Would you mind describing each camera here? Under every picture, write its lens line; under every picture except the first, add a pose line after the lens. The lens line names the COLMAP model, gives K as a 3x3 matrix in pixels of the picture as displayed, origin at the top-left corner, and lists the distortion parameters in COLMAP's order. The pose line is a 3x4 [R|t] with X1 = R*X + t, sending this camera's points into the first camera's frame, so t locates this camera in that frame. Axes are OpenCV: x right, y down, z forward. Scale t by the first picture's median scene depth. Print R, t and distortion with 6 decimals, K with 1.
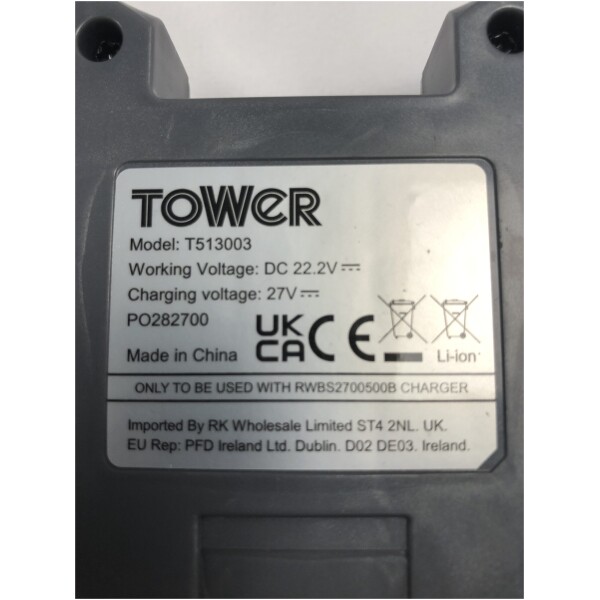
lens RADIAL K [[775.0, 0, 300.0], [0, 775.0, 300.0], [0, 0, 1]] dist [-0.036176, -0.046418]
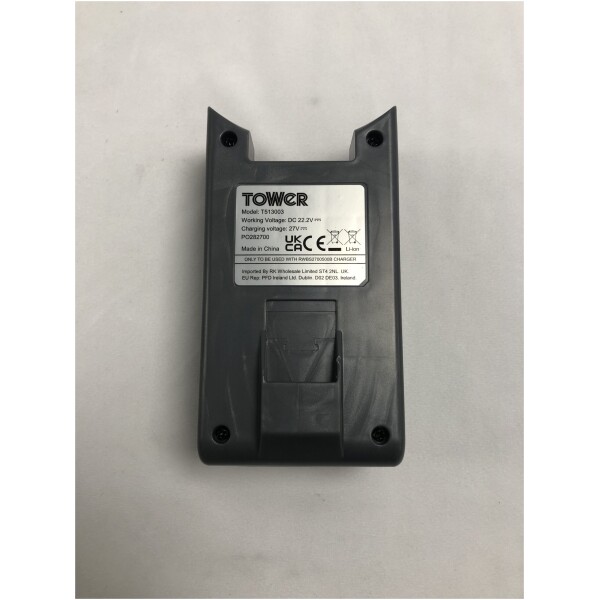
lens RADIAL K [[775.0, 0, 300.0], [0, 775.0, 300.0], [0, 0, 1]] dist [-0.036176, -0.046418]
pose [[0.999911, 0.007109, 0.011250, -0.032834], [-0.006859, 0.999733, -0.022063, 0.330465], [-0.011404, 0.021984, 0.999693, -1.950583]]
